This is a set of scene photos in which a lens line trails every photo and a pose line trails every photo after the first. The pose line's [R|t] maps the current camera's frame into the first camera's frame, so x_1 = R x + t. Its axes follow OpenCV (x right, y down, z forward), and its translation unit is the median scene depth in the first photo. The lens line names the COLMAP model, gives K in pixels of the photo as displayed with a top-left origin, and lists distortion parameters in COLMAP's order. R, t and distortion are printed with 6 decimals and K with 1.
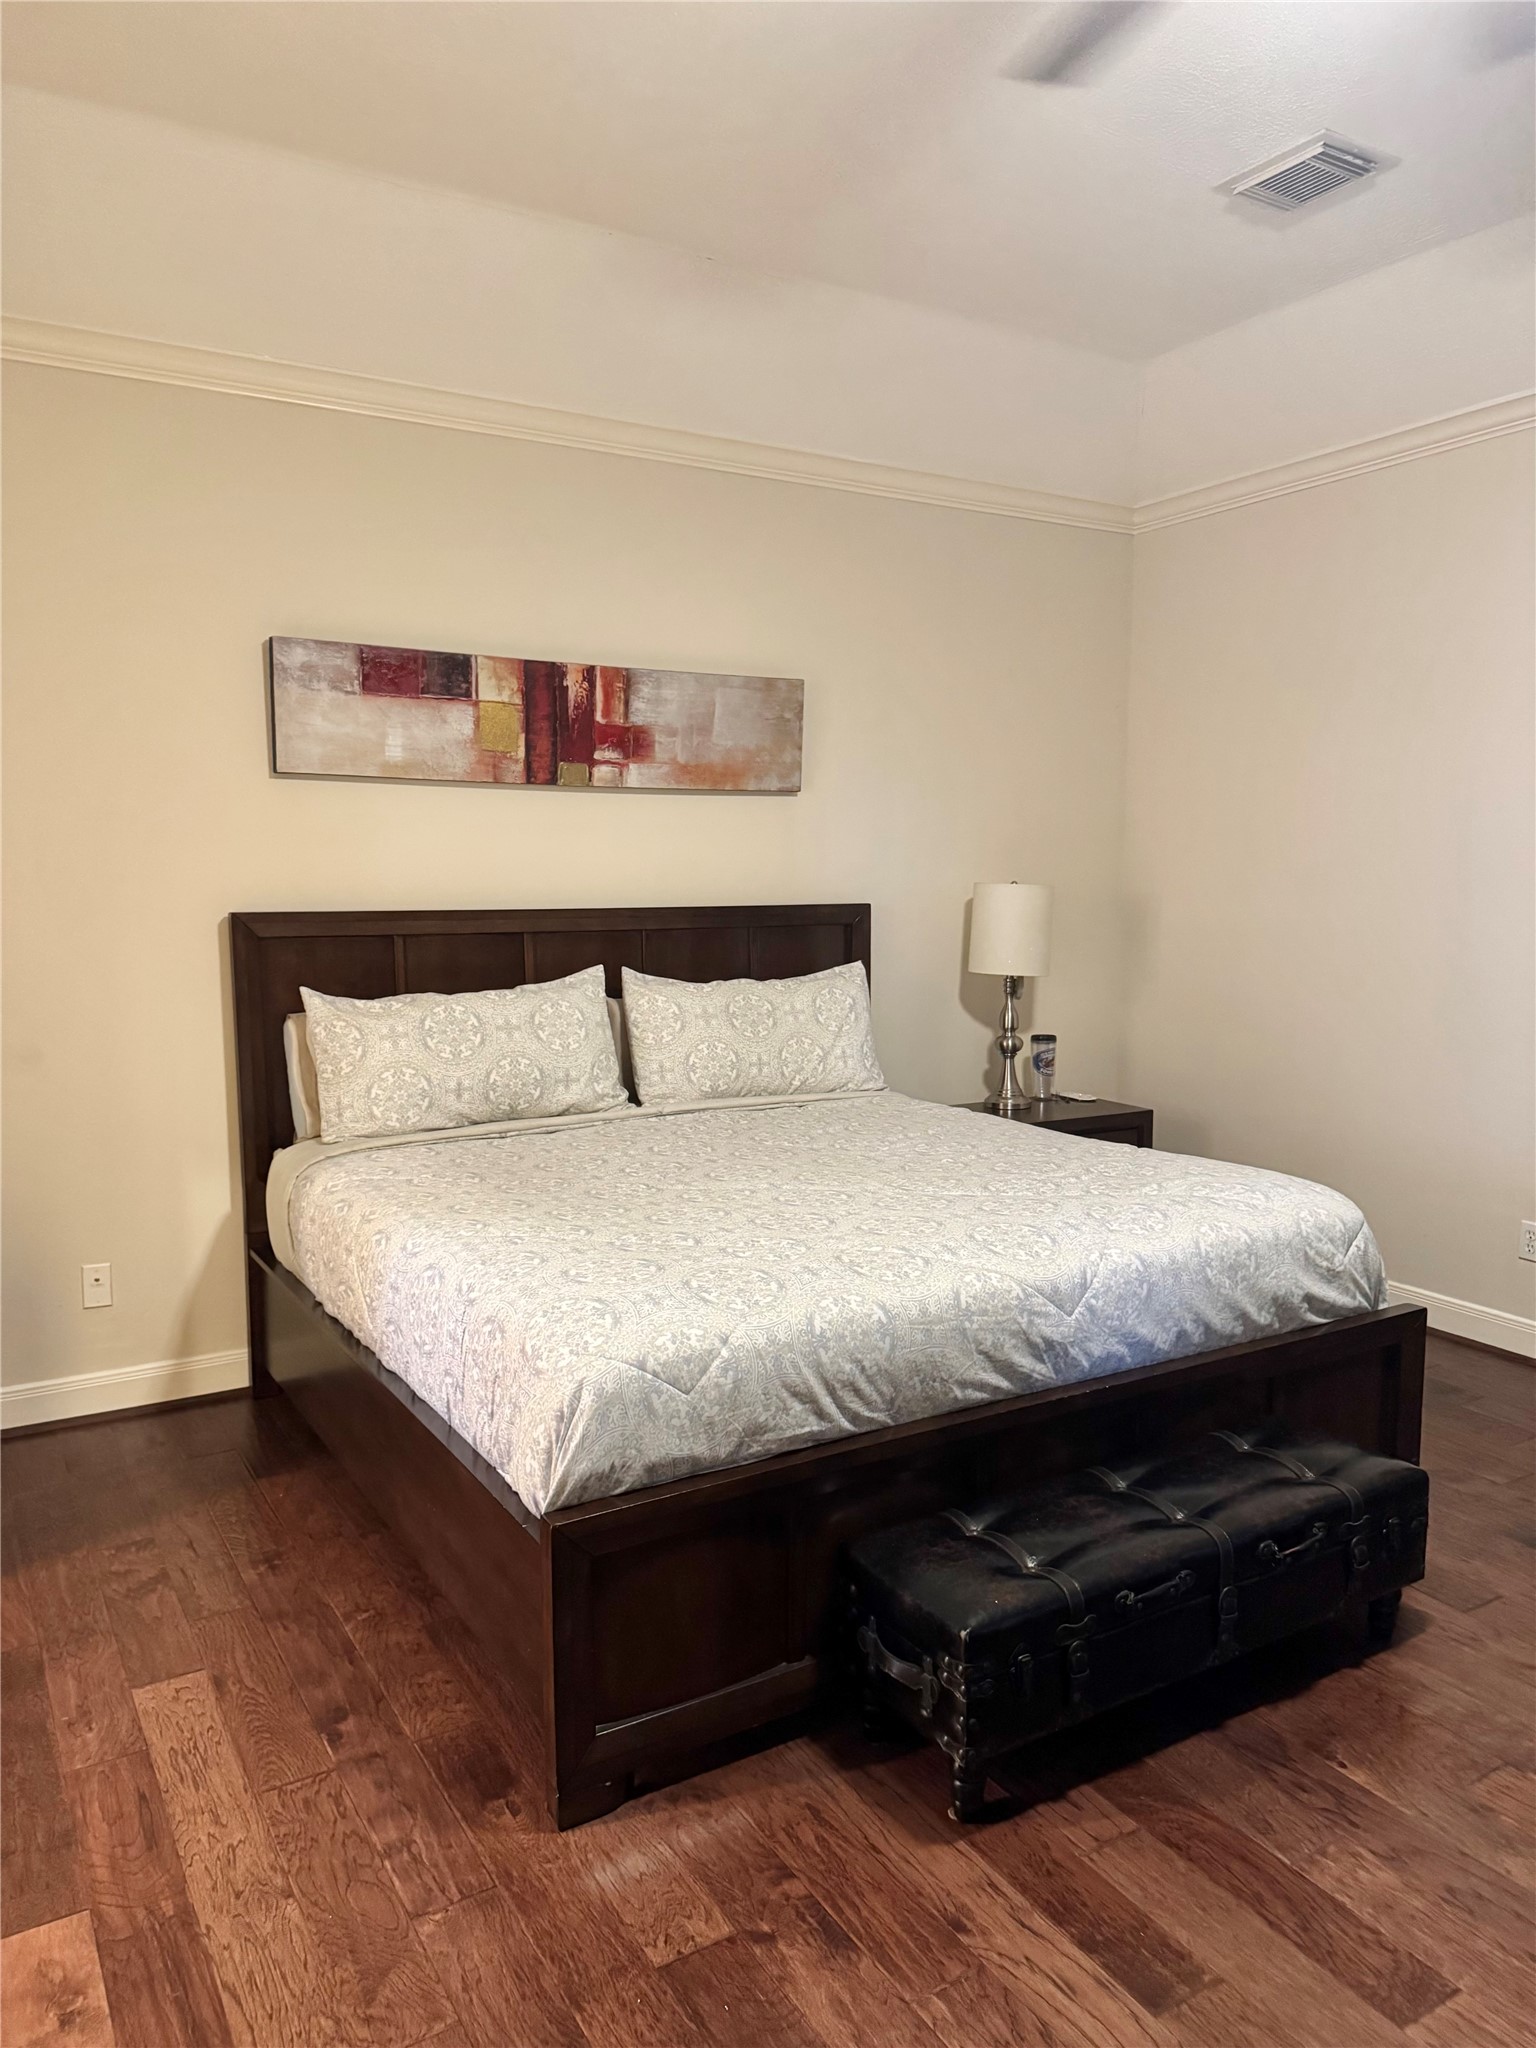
lens RADIAL K [[1442.0, 0, 755.6], [0, 1442.0, 1018.8], [0, 0, 1]] dist [0.075775, -0.093804]
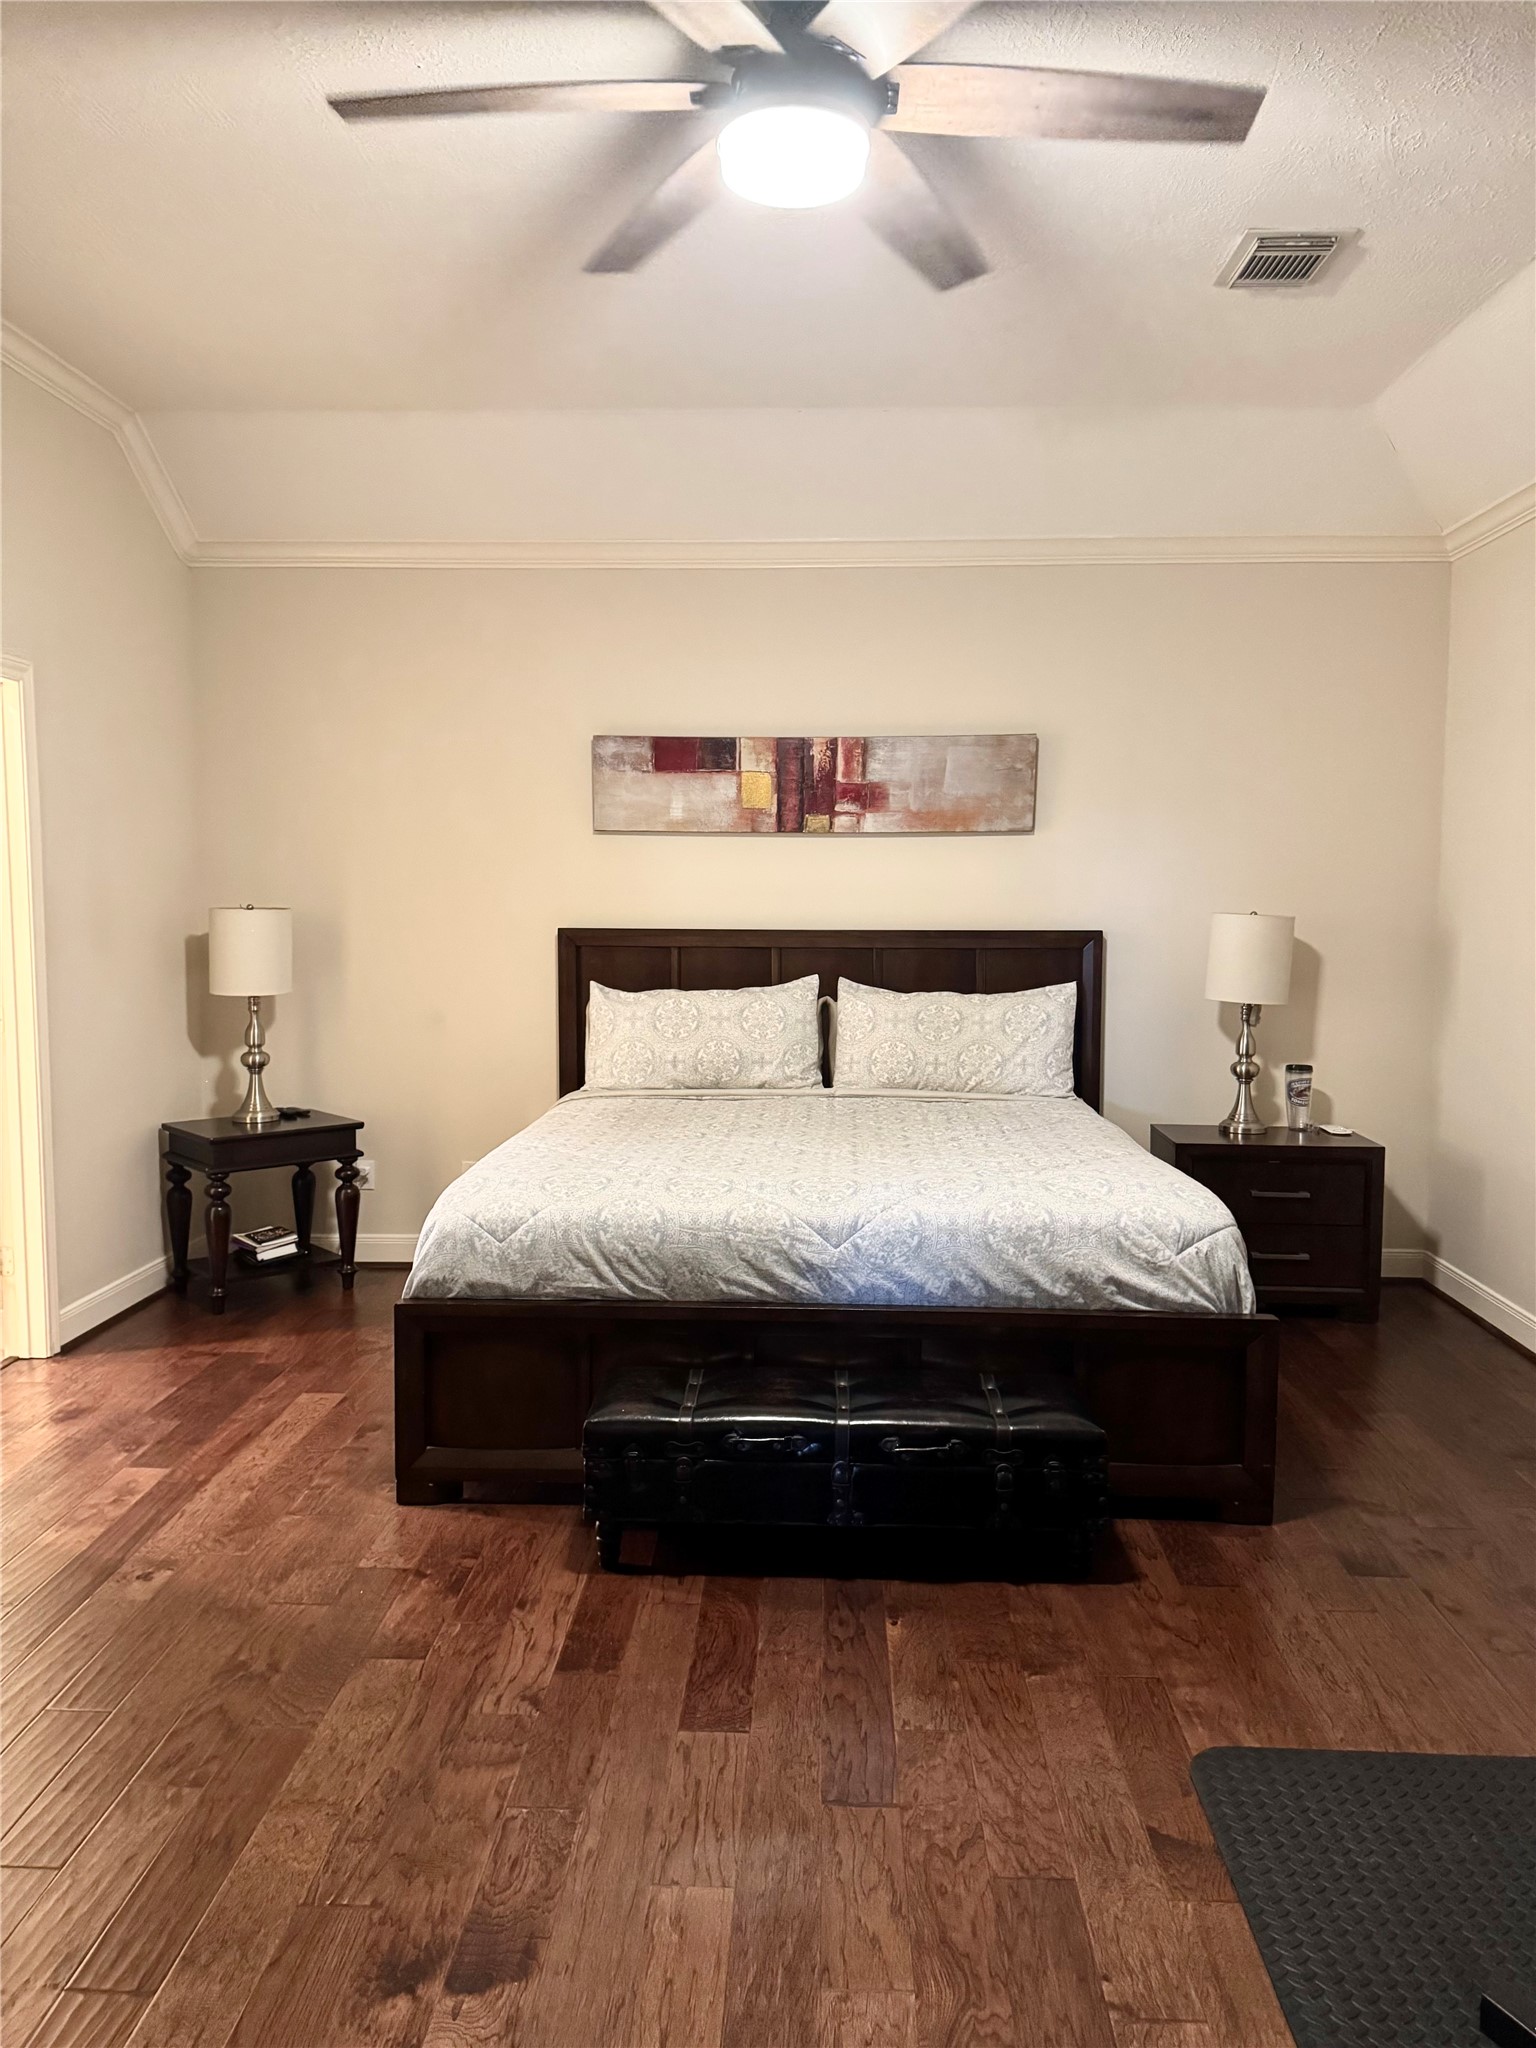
lens RADIAL K [[1442.0, 0, 748.6], [0, 1442.0, 965.9], [0, 0, 1]] dist [0.075775, -0.093804]
pose [[0.828159, 0.029528, -0.559715, 0.592471], [-0.062621, 0.997234, -0.040044, 0.009667], [0.556985, 0.068213, 0.827717, -0.073267]]
